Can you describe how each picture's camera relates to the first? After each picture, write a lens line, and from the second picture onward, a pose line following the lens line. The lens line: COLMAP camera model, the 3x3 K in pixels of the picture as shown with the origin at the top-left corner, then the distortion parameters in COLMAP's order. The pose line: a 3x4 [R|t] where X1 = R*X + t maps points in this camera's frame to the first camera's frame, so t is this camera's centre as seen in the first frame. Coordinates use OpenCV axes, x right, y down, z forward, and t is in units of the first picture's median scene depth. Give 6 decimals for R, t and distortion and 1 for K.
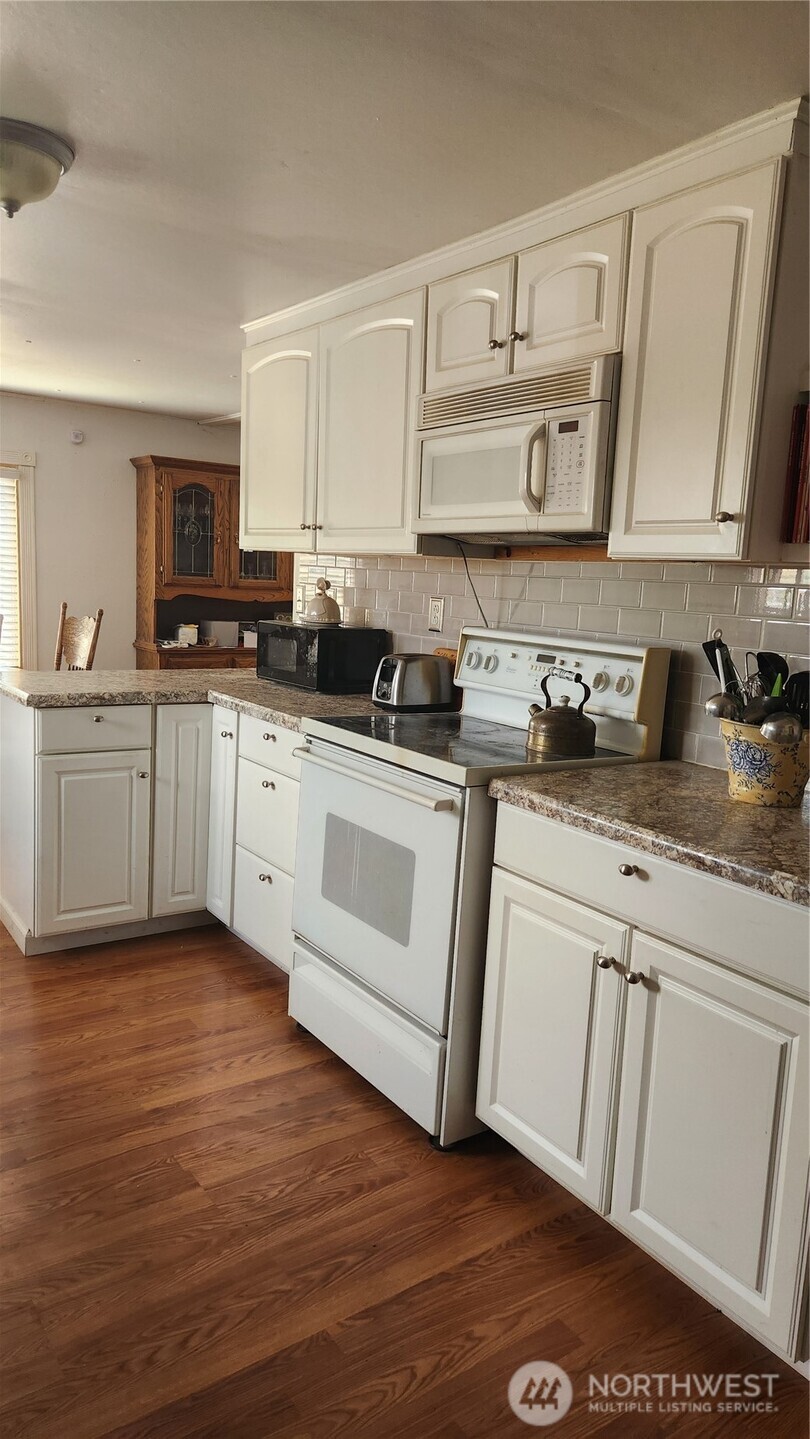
lens RADIAL K [[959.8, 0, 404.7], [0, 959.8, 722.0], [0, 0, 1]] dist [0.074048, -0.062175]
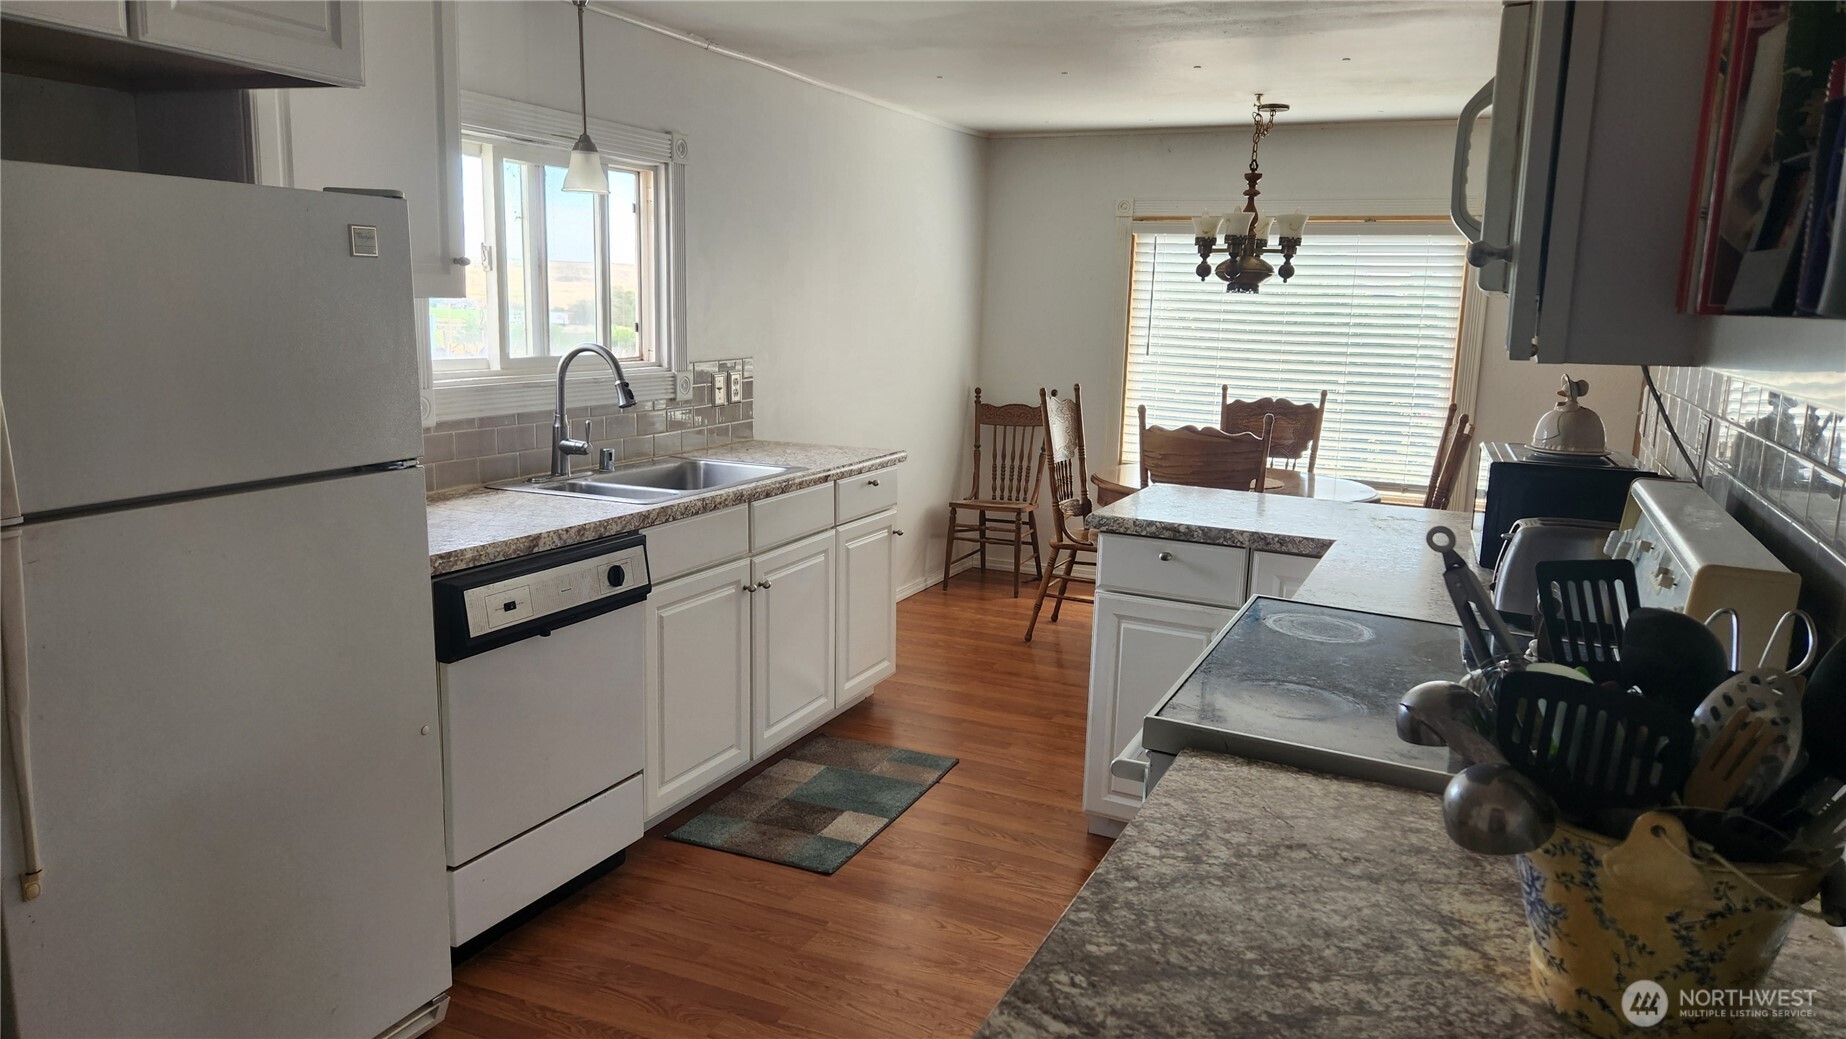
lens RADIAL K [[1231.3, 0, 922.9], [0, 1231.3, 523.2], [0, 0, 1]] dist [0.074048, -0.062175]
pose [[0.515107, 0.118298, -0.848923, 0.468282], [-0.139124, 0.988835, 0.053378, -0.062583], [0.845760, 0.090610, 0.525814, 0.368643]]
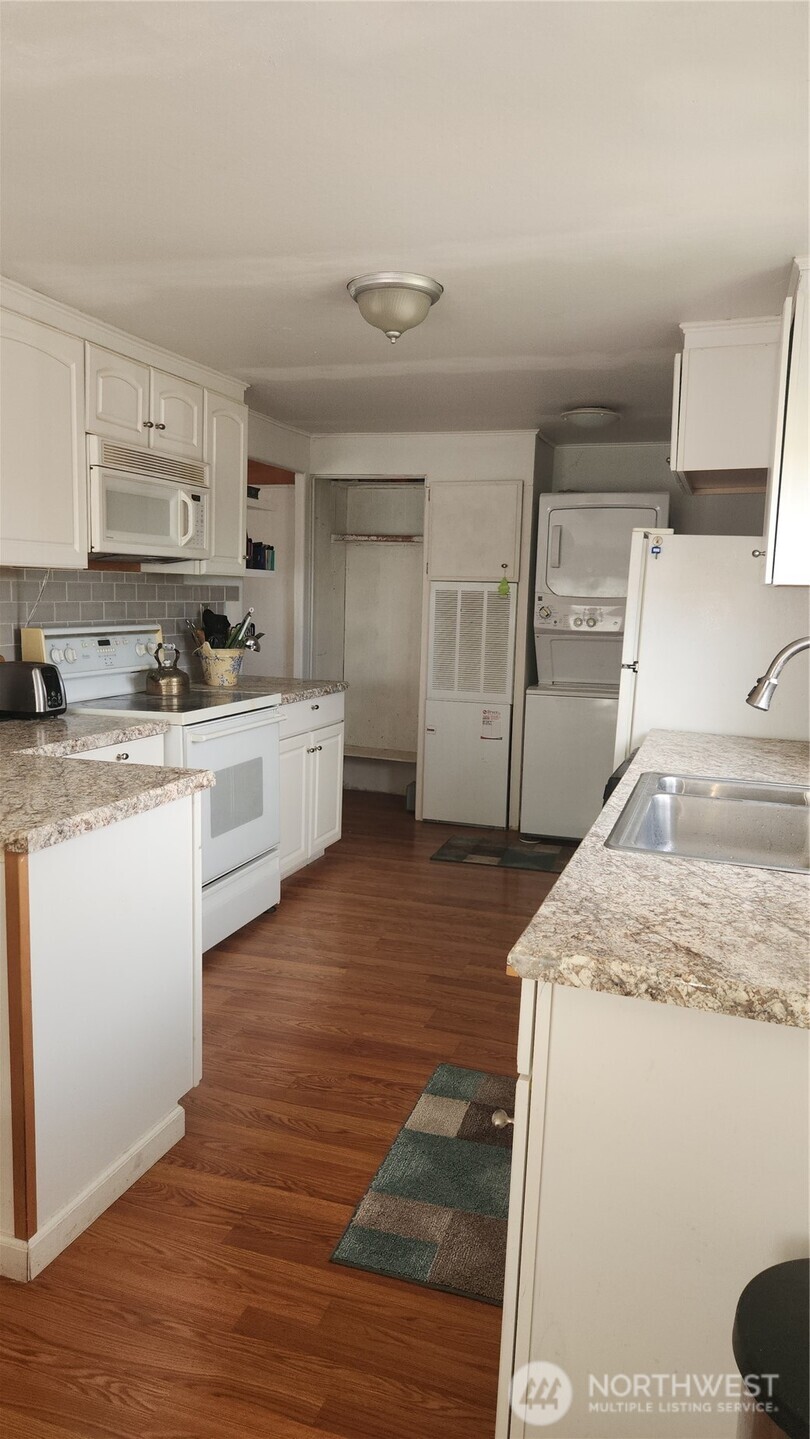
lens RADIAL K [[959.8, 0, 404.7], [0, 959.8, 722.0], [0, 0, 1]] dist [0.074048, -0.062175]
pose [[-0.590730, -0.173088, 0.788085, -1.199595], [0.070274, 0.961971, 0.263955, -0.287343], [-0.803803, 0.211309, -0.556102, 1.427960]]
